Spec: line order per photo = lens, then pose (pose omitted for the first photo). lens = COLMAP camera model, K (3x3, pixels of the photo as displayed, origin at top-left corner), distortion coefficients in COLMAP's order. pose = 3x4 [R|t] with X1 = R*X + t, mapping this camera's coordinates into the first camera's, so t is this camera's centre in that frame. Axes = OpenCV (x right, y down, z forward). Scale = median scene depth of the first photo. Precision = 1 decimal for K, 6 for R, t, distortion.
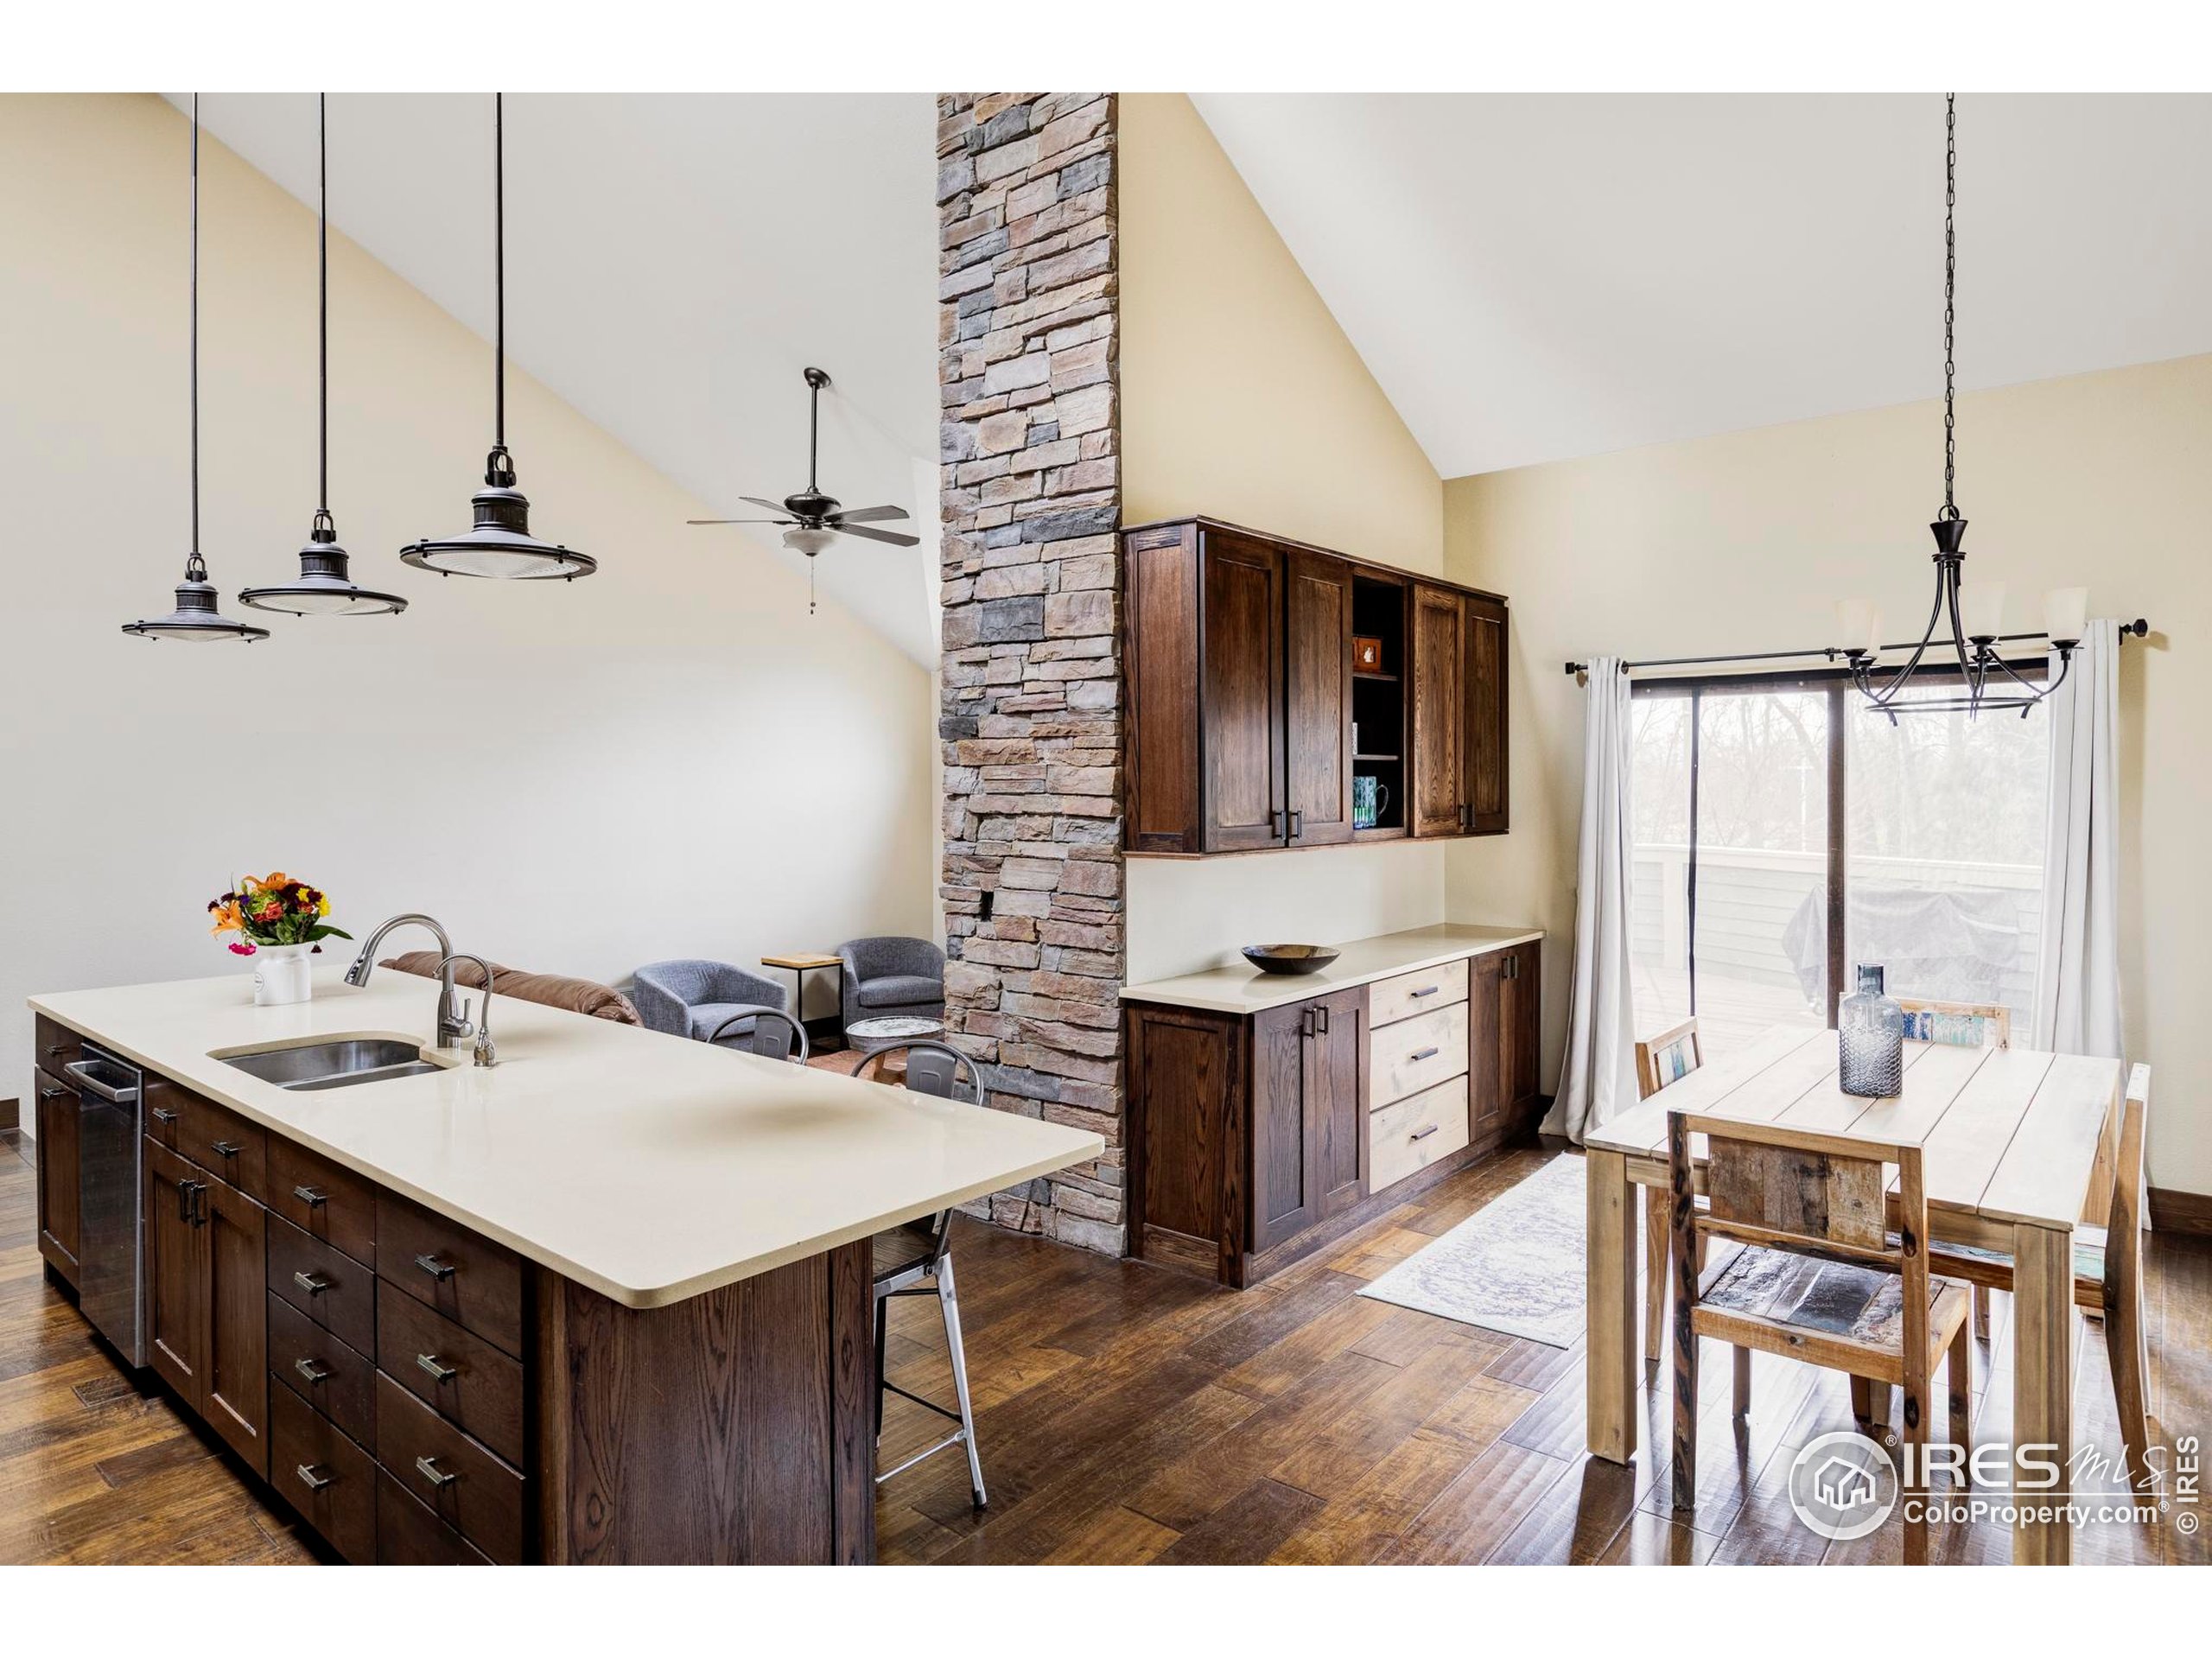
lens RADIAL K [[1264.5, 0, 1106.0], [0, 1264.5, 829.5], [0, 0, 1]] dist [-0.001368, -0.000663]
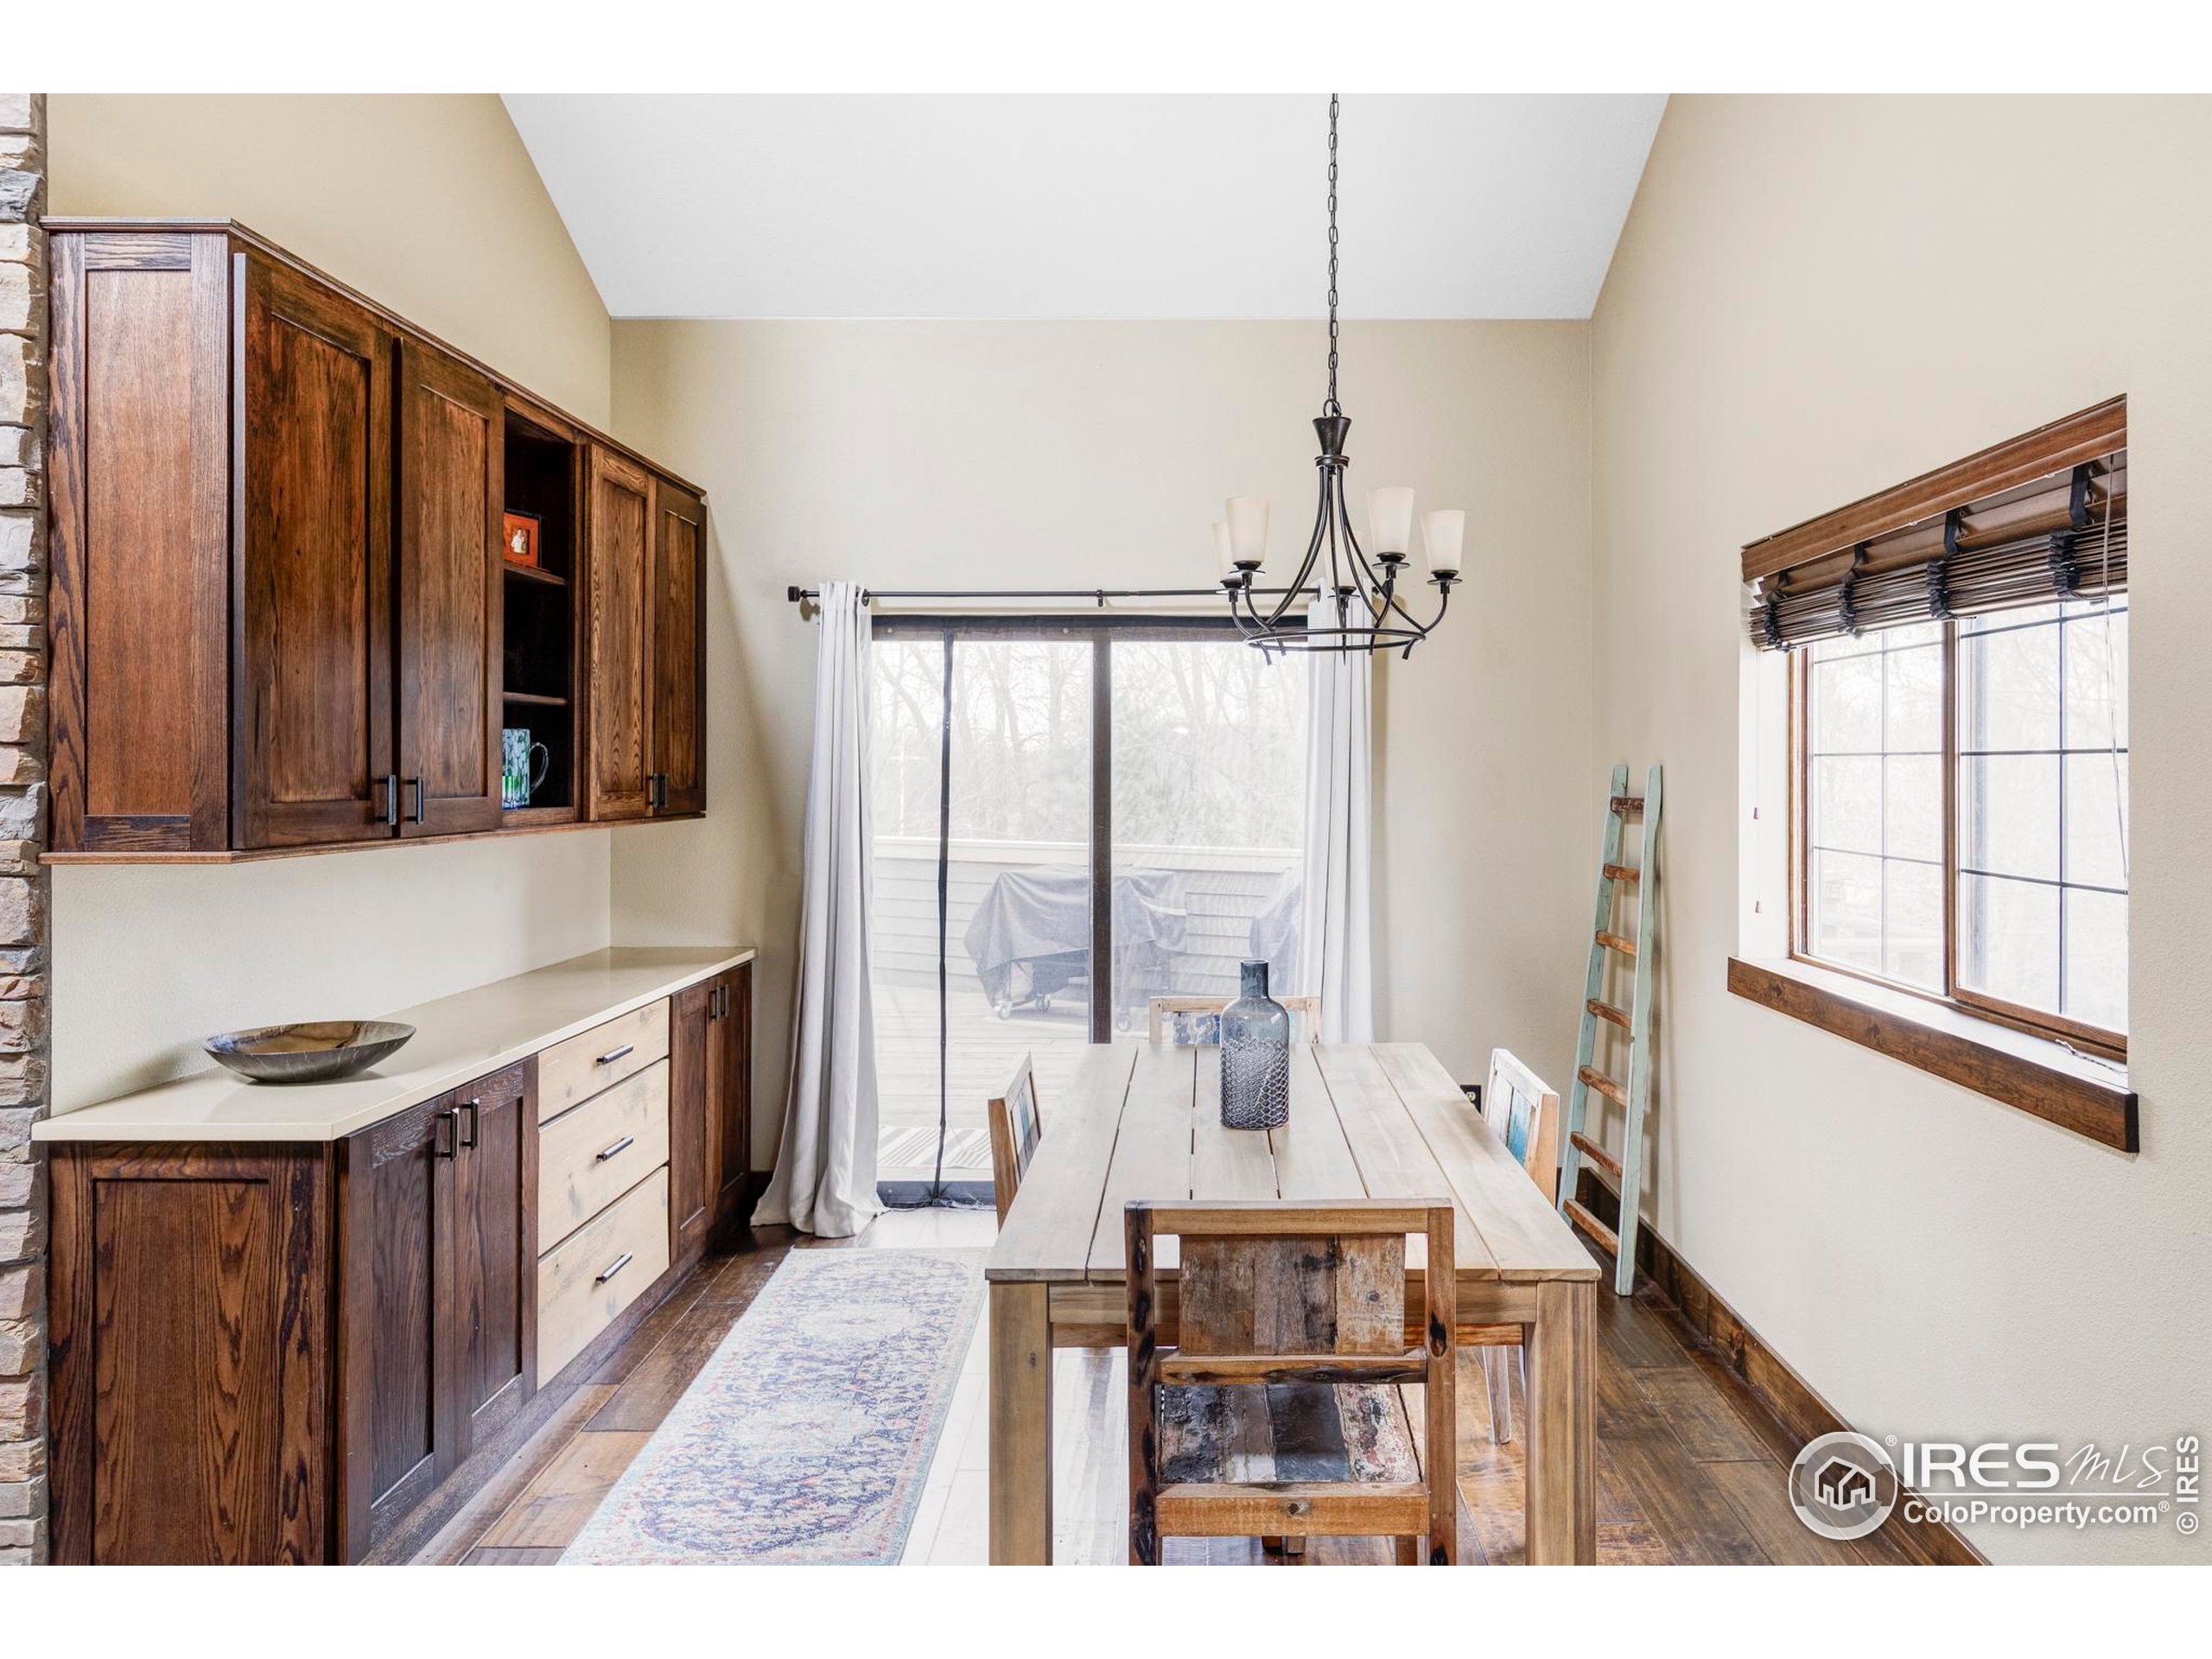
lens RADIAL K [[1363.3, 0, 1106.8], [0, 1363.3, 783.0], [0, 0, 1]] dist [0.003040, -0.003698]
pose [[0.759466, 0.005501, 0.650524, -0.019146], [0.019116, 0.999344, -0.030769, 0.014432], [-0.650266, 0.035803, 0.758863, 0.304795]]
